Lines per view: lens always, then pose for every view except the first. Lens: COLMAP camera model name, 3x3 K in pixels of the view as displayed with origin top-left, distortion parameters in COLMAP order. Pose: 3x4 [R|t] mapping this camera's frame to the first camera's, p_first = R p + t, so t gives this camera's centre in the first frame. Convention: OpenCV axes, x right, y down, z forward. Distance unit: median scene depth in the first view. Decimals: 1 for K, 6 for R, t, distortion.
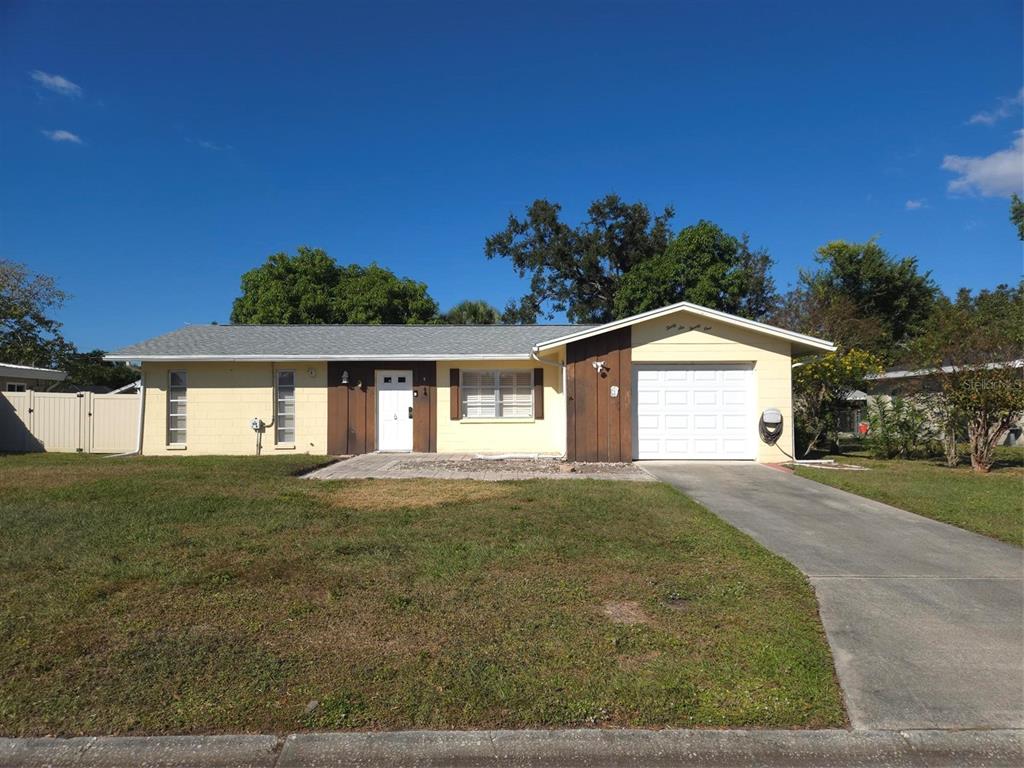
lens RADIAL K [[646.7, 0, 539.2], [0, 646.7, 394.7], [0, 0, 1]] dist [0.047130, -0.000948]
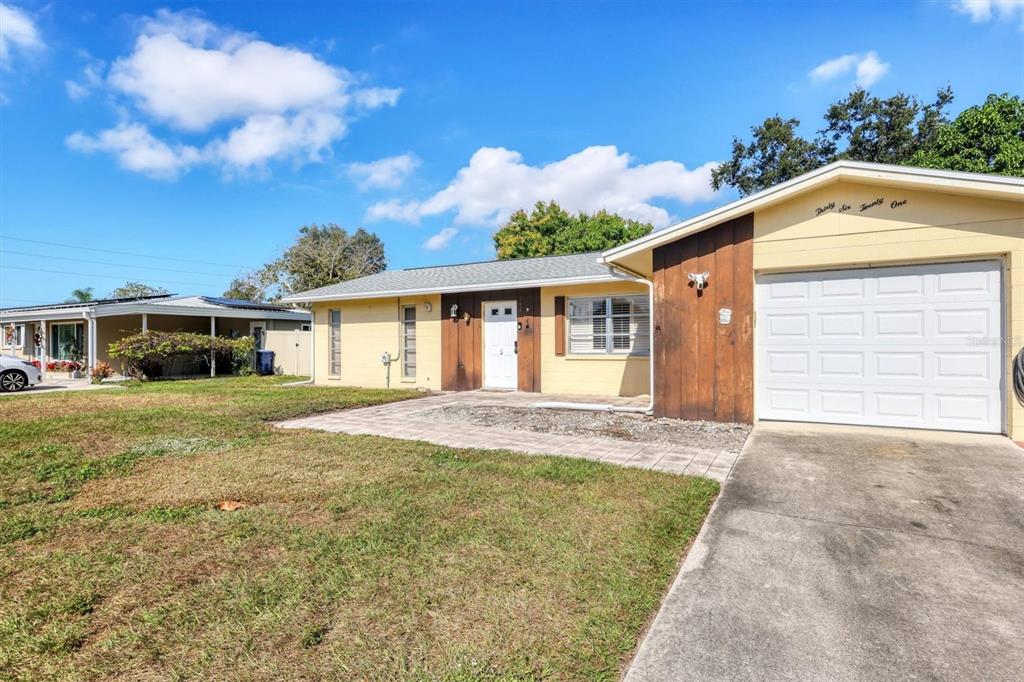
lens RADIAL K [[534.3, 0, 530.3], [0, 534.3, 339.0], [0, 0, 1]] dist [0.015633, -0.003151]
pose [[0.867142, -0.004699, -0.498038, 0.188342], [0.010110, 0.999916, 0.008169, 0.010455], [0.497958, -0.012119, 0.867117, 0.367354]]
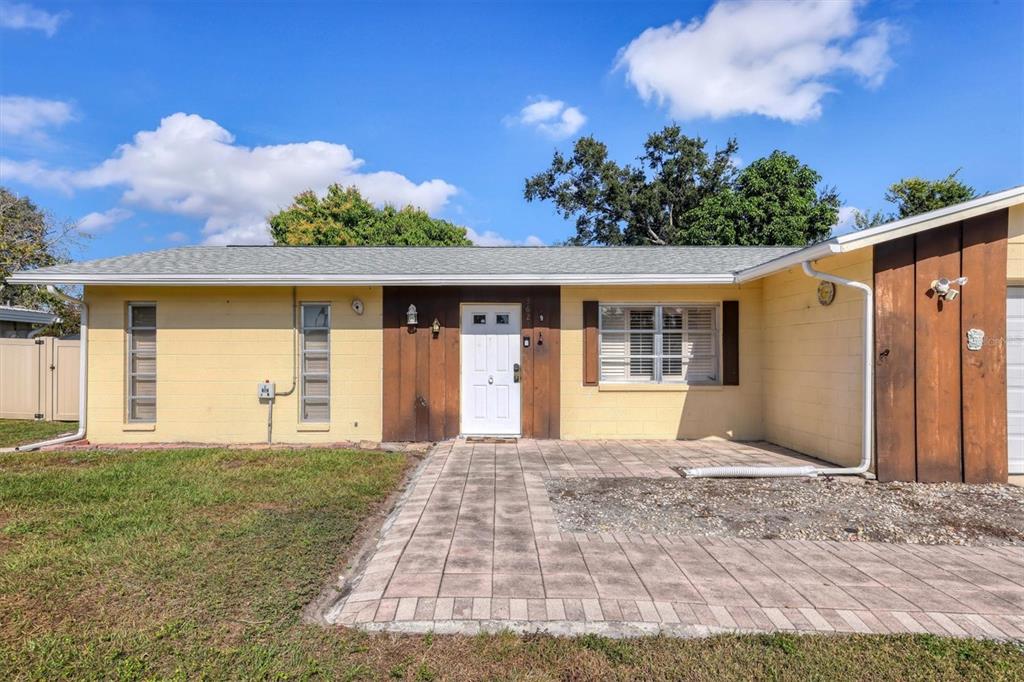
lens RADIAL K [[534.3, 0, 506.2], [0, 534.3, 346.6], [0, 0, 1]] dist [0.015633, -0.003151]
pose [[0.999482, 0.006852, -0.031449, -0.193154], [-0.006774, 0.999974, 0.002607, 0.001848], [0.031467, -0.002393, 0.999502, 0.501387]]
